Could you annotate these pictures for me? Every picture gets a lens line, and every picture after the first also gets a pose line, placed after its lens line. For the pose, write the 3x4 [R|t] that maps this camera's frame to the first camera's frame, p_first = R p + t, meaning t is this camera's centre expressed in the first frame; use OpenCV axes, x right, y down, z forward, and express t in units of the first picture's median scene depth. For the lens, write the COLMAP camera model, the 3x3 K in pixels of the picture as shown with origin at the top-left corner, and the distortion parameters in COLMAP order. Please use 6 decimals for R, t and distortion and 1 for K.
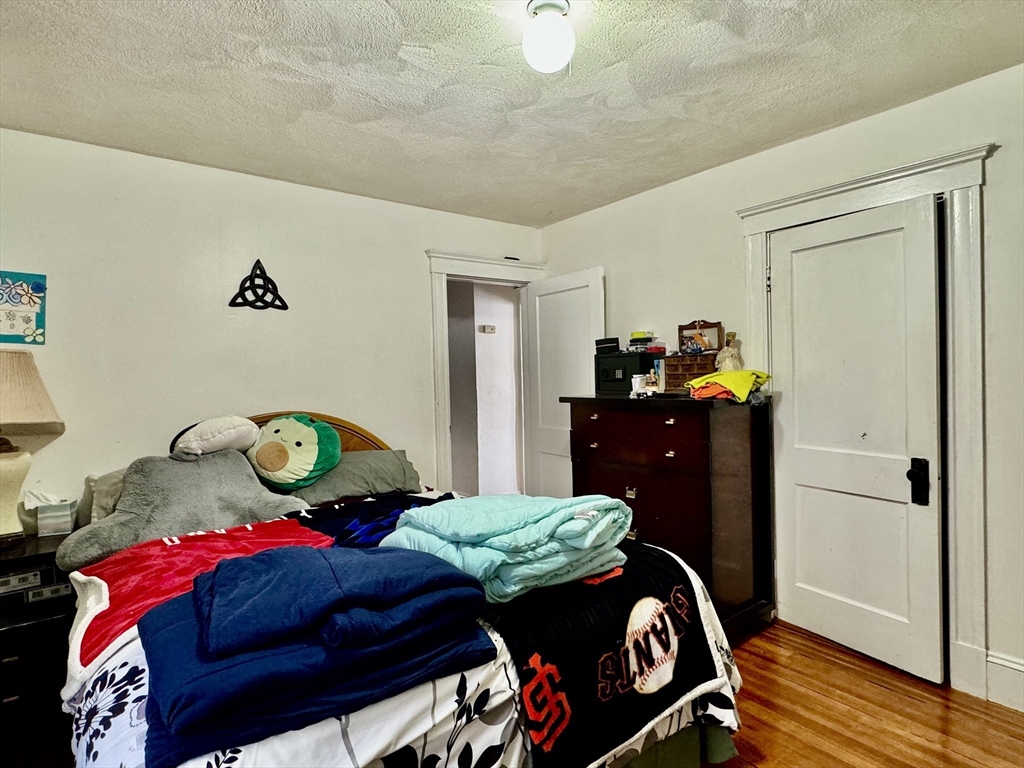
lens RADIAL K [[544.4, 0, 509.1], [0, 544.4, 383.2], [0, 0, 1]] dist [-0.001981, 0.001243]
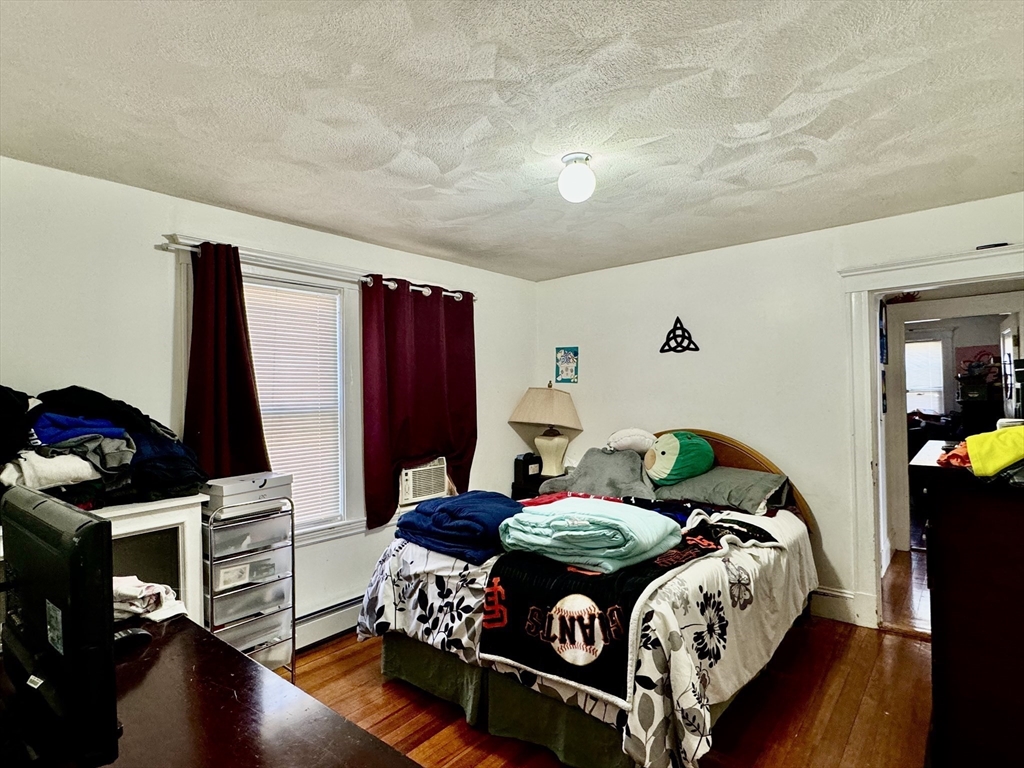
lens RADIAL K [[544.4, 0, 509.1], [0, 544.4, 383.2], [0, 0, 1]] dist [-0.001981, 0.001243]
pose [[0.203829, 0.003297, -0.979001, 0.958328], [-0.005476, 0.999983, 0.002228, -0.071741], [0.978991, 0.004907, 0.203844, 0.364470]]
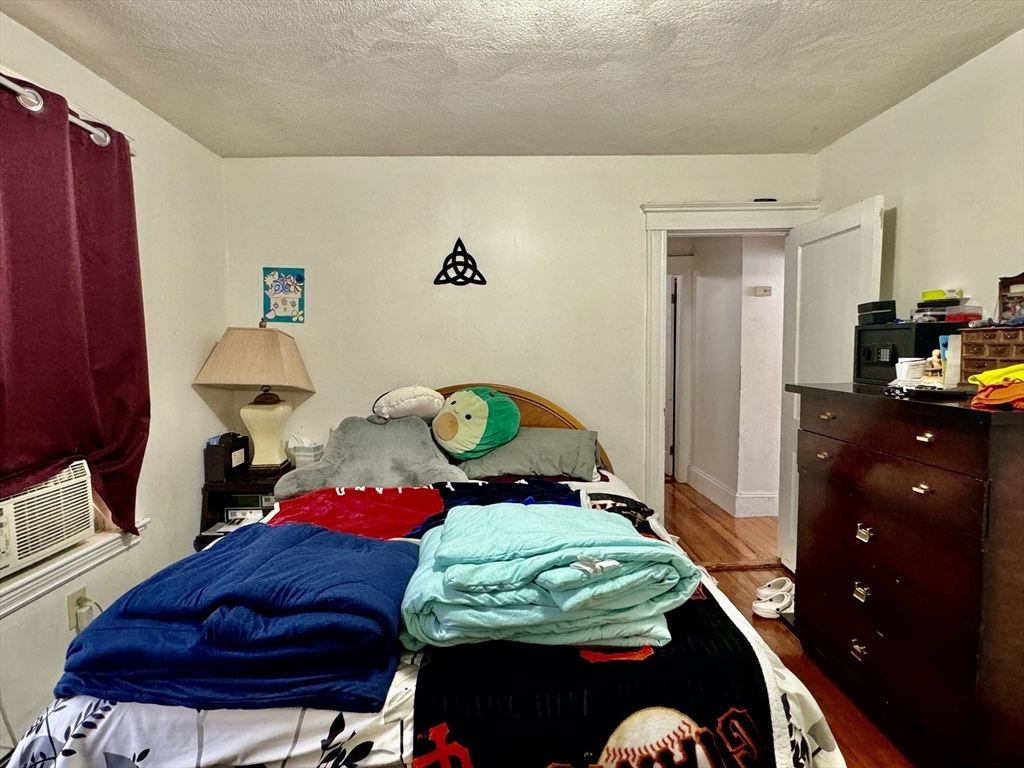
lens RADIAL K [[544.4, 0, 509.1], [0, 544.4, 383.2], [0, 0, 1]] dist [-0.001981, 0.001243]
pose [[0.803025, 0.058787, -0.593038, 0.307686], [-0.017779, 0.997043, 0.074761, -0.032747], [0.595679, -0.049492, 0.801696, 0.241258]]
